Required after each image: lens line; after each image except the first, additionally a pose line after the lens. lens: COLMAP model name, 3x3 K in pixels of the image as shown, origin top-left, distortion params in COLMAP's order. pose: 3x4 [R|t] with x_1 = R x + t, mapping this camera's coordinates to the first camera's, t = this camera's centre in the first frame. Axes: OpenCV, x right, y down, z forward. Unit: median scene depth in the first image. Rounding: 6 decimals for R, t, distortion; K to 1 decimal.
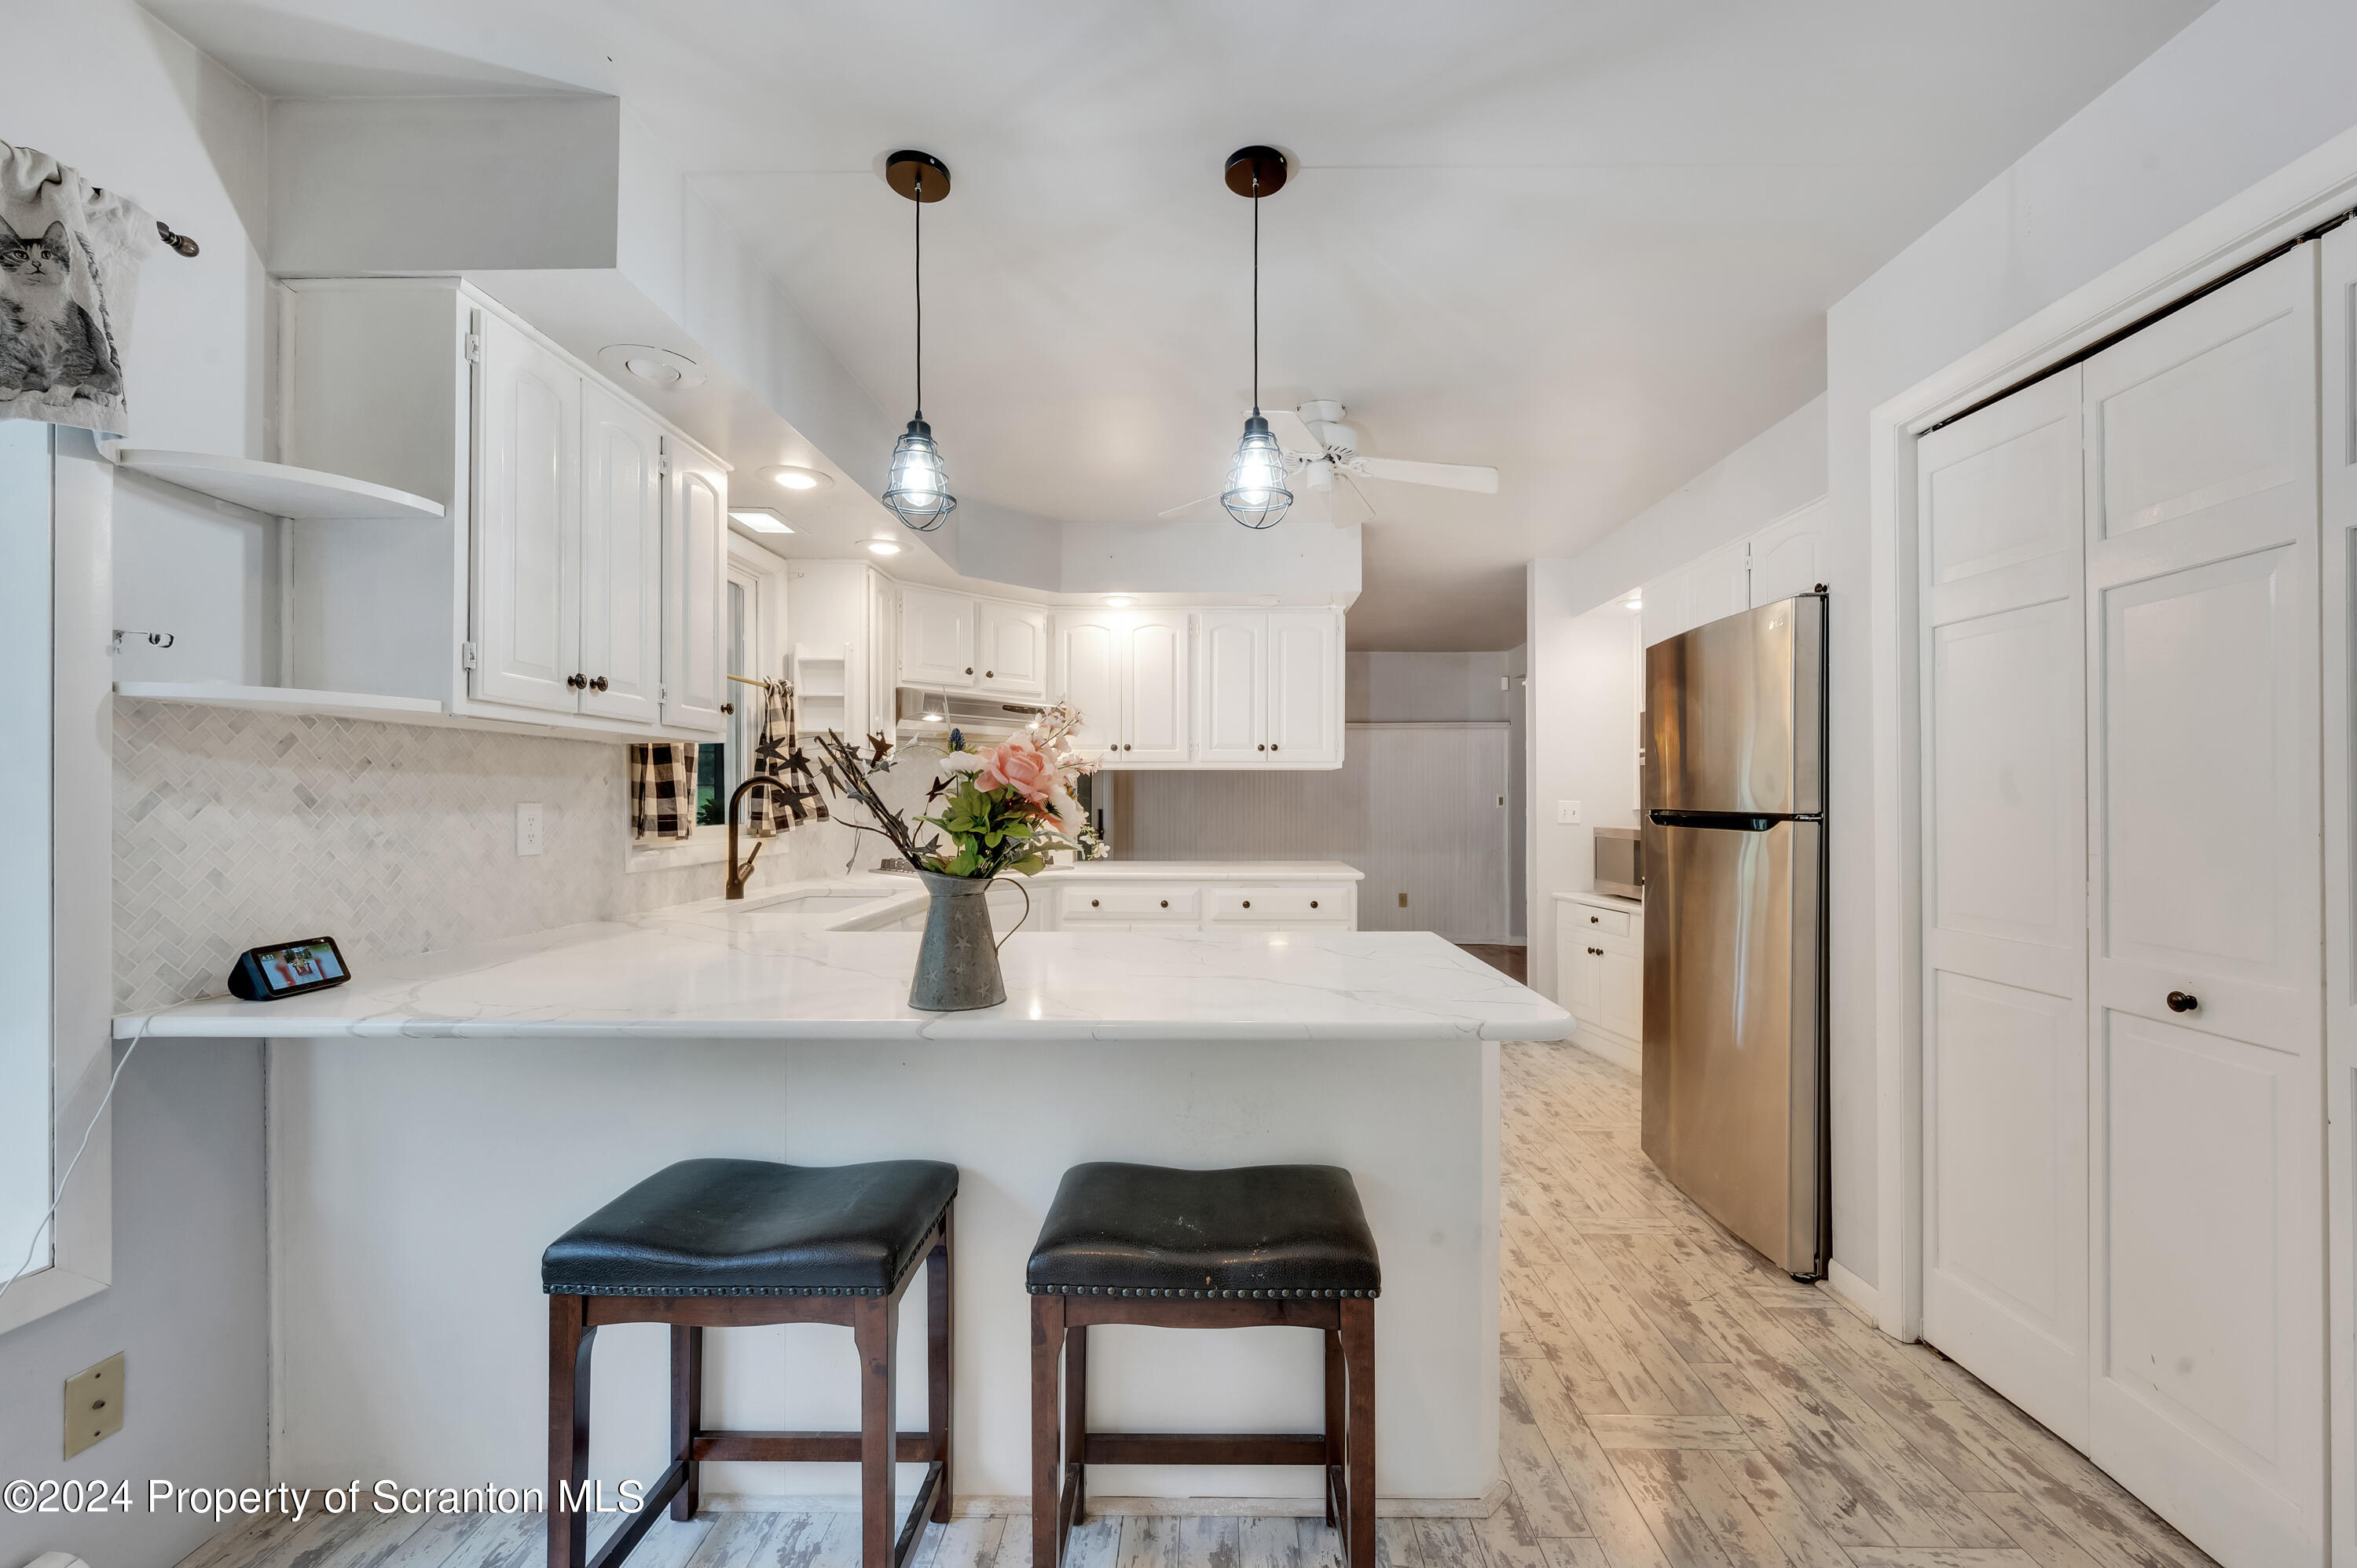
lens RADIAL K [[938.1, 0, 1219.2], [0, 938.1, 787.8], [0, 0, 1]] dist [0.028963, -0.011224]
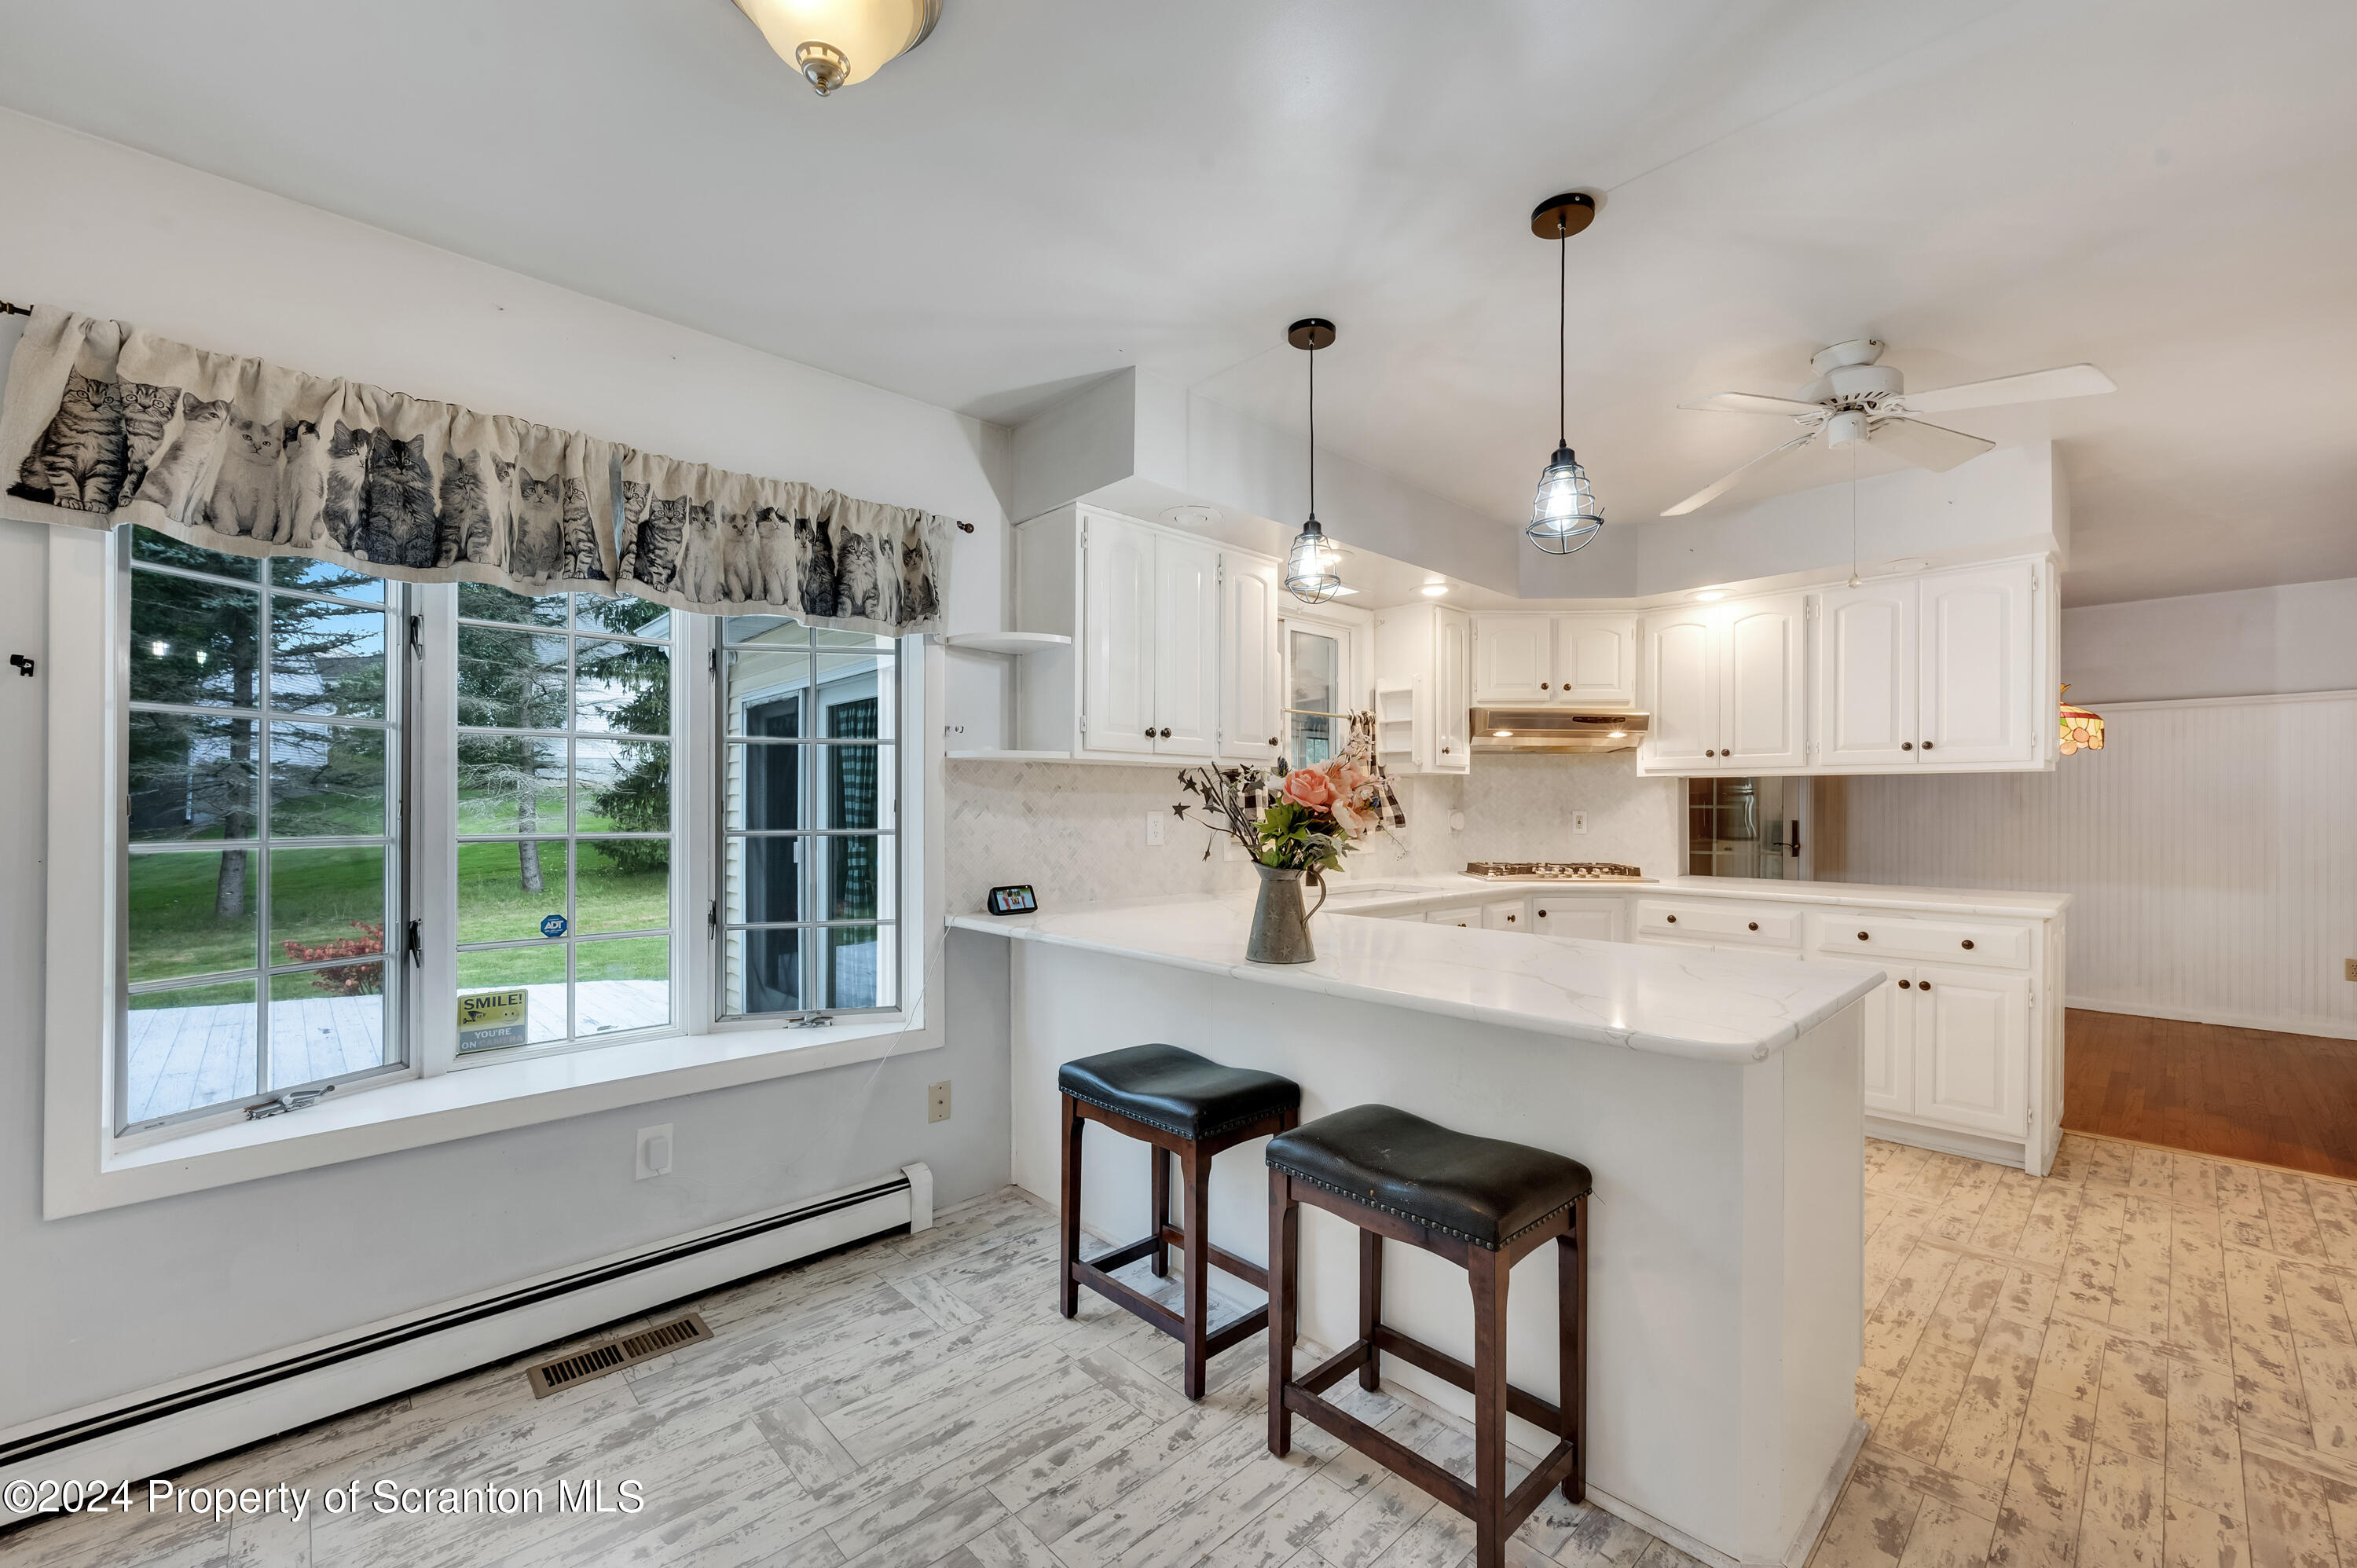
lens RADIAL K [[954.3, 0, 1213.9], [0, 954.3, 800.6], [0, 0, 1]] dist [-0.001668, 0.003487]
pose [[0.701391, -0.002049, -0.712773, 0.446893], [0.006671, 0.999971, 0.003690, -0.006150], [0.712745, -0.007343, 0.701385, -0.015608]]
